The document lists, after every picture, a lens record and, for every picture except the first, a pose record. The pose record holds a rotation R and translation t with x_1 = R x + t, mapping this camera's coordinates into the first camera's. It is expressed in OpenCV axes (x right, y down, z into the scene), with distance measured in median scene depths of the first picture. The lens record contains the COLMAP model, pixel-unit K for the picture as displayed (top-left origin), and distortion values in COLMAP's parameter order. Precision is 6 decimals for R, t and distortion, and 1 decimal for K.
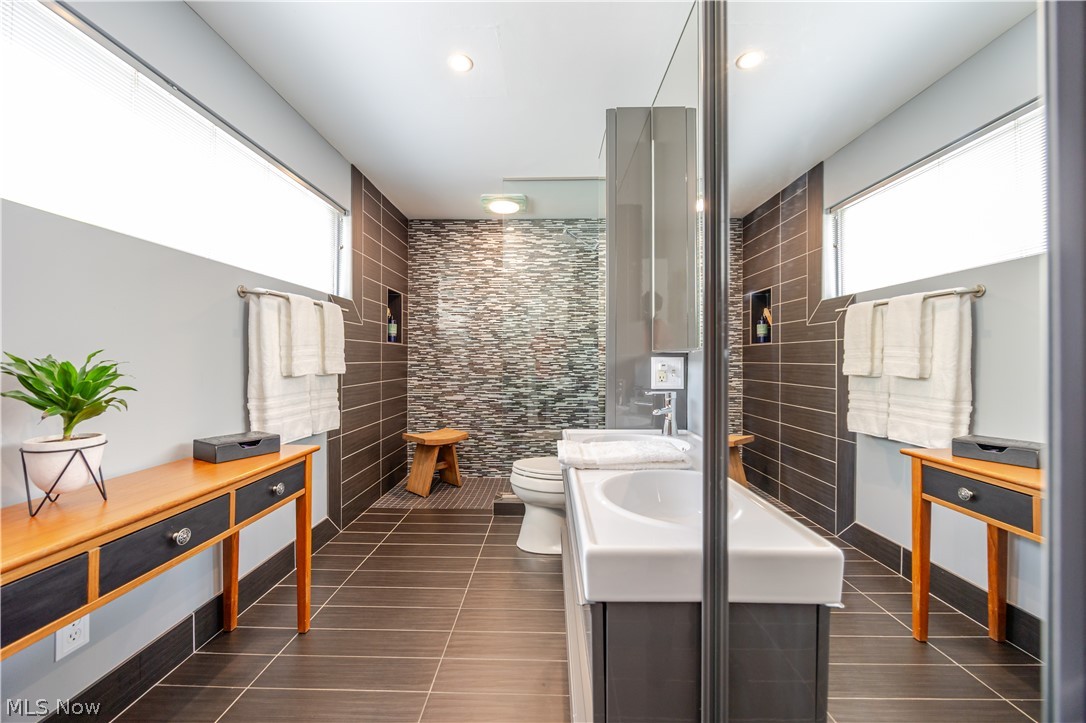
lens RADIAL K [[412.9, 0, 542.1], [0, 412.9, 361.0], [0, 0, 1]] dist [-0.002082, -0.000753]
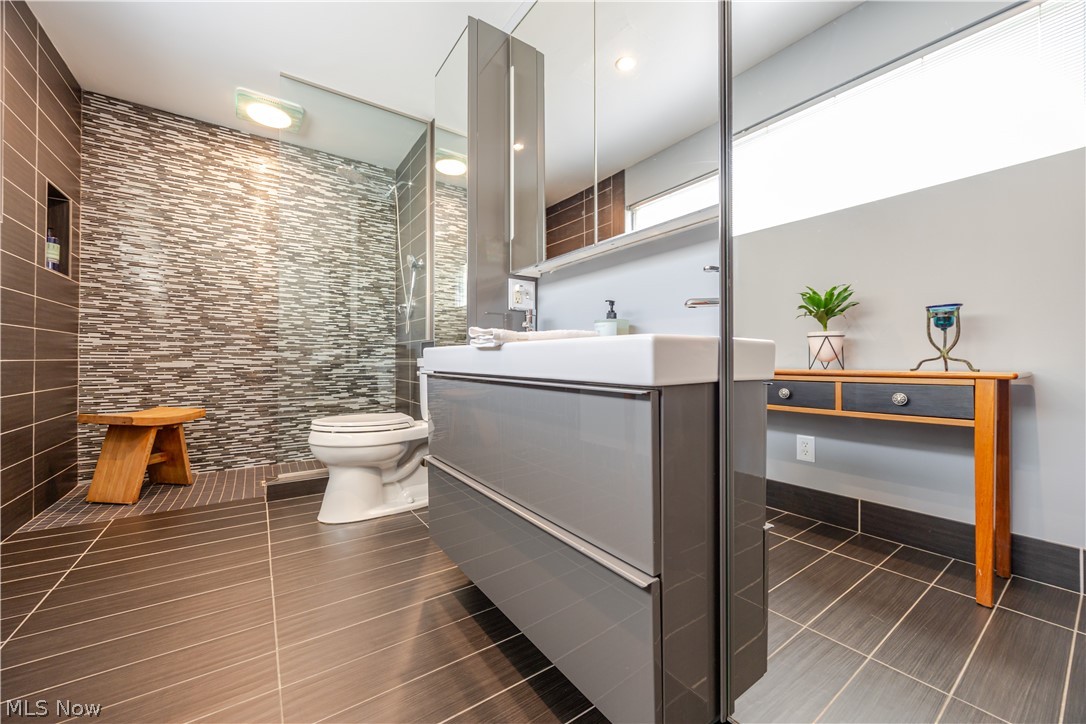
lens RADIAL K [[412.9, 0, 542.4], [0, 412.9, 359.7], [0, 0, 1]] dist [-0.002082, -0.000753]
pose [[0.807748, 0.000182, 0.589528, -0.119250], [0.002946, 0.999986, -0.004346, 0.086299], [-0.589521, 0.005247, 0.807736, 0.054430]]
